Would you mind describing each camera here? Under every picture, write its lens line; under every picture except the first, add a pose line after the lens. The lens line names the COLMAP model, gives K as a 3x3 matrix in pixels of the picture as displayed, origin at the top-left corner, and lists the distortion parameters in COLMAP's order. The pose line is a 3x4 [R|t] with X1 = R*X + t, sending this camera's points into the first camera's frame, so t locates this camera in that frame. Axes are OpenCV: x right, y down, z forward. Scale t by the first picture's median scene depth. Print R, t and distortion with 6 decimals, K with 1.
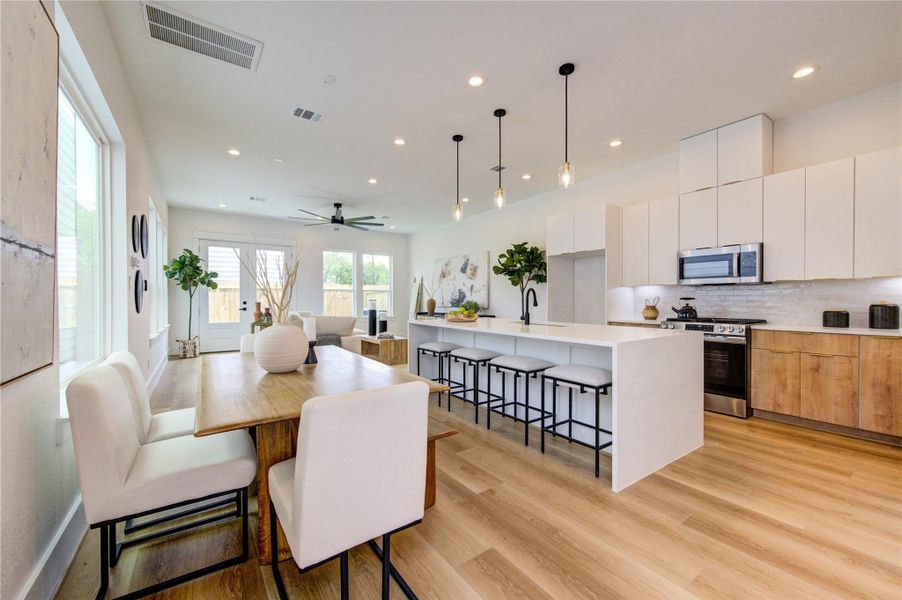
lens RADIAL K [[352.4, 0, 442.5], [0, 352.4, 303.1], [0, 0, 1]] dist [0.004806, -0.001439]
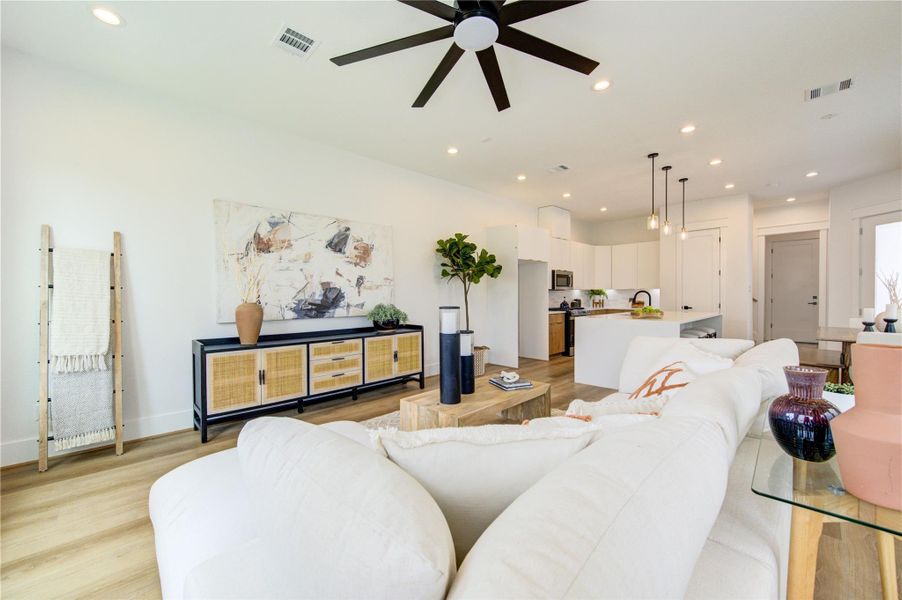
lens RADIAL K [[352.4, 0, 454.9], [0, 352.4, 303.9], [0, 0, 1]] dist [0.004806, -0.001439]
pose [[-0.166308, -0.020764, 0.985855, -0.579064], [0.018780, 0.999530, 0.024220, -0.020130], [-0.985895, 0.022542, -0.165840, 1.081675]]
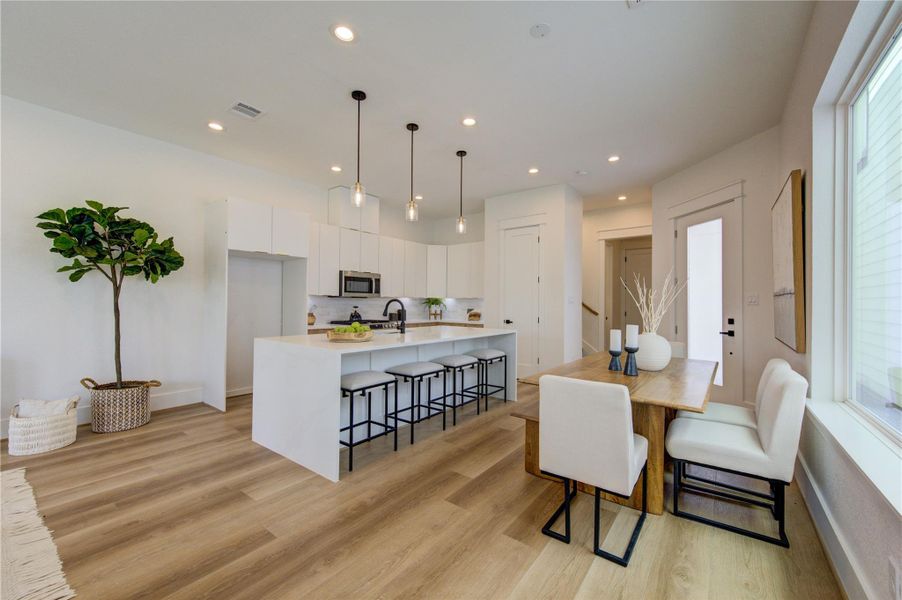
lens RADIAL K [[357.6, 0, 462.2], [0, 357.6, 299.6], [0, 0, 1]] dist [0.002829, -0.000734]
pose [[-0.325204, 0.008519, 0.945605, -0.442592], [0.001641, 0.999963, -0.008444, -0.017109], [-0.945642, -0.001194, -0.325206, 0.617224]]
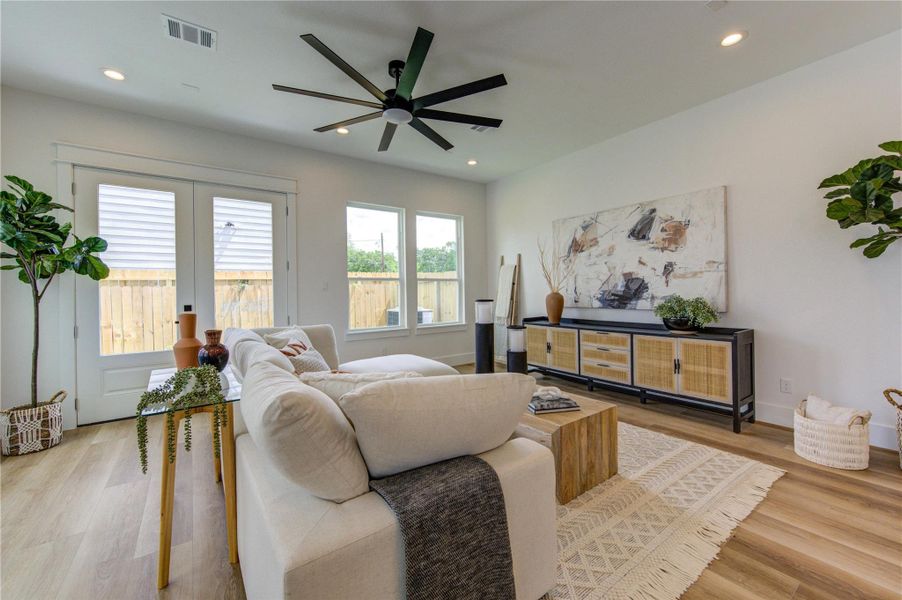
lens RADIAL K [[364.8, 0, 453.9], [0, 364.8, 290.2], [0, 0, 1]] dist [-0.001534, 0.000476]
pose [[0.999721, -0.016176, 0.017192, -0.246544], [0.016351, 0.999816, -0.010042, -0.016322], [-0.017026, 0.010320, 0.999802, 0.589107]]
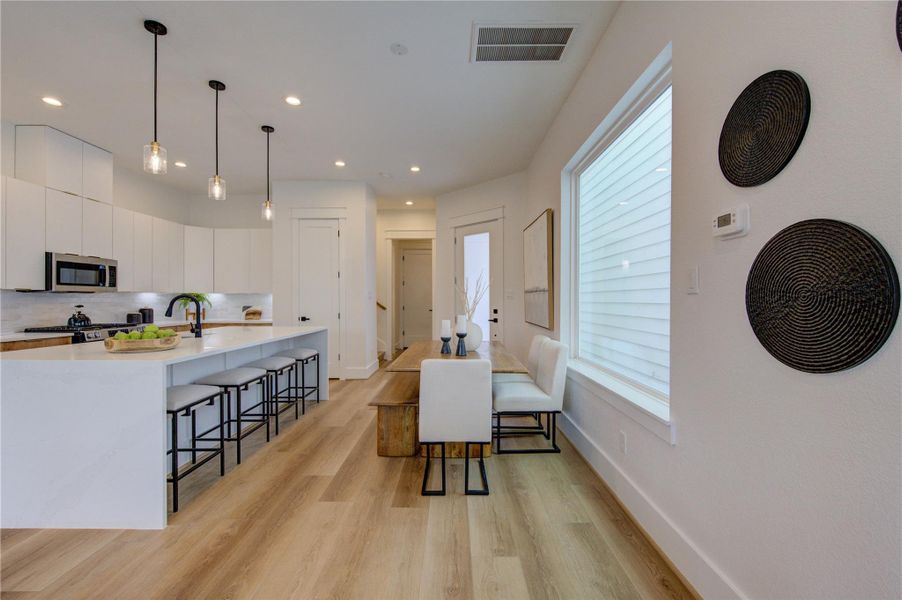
lens RADIAL K [[372.1, 0, 454.2], [0, 372.1, 300.4], [0, 0, 1]] dist [-0.003114, -0.002539]
pose [[-0.823920, 0.000732, 0.566706, -0.412919], [0.007387, 0.999928, 0.009448, -0.017643], [-0.566659, 0.011970, -0.823866, 0.727574]]
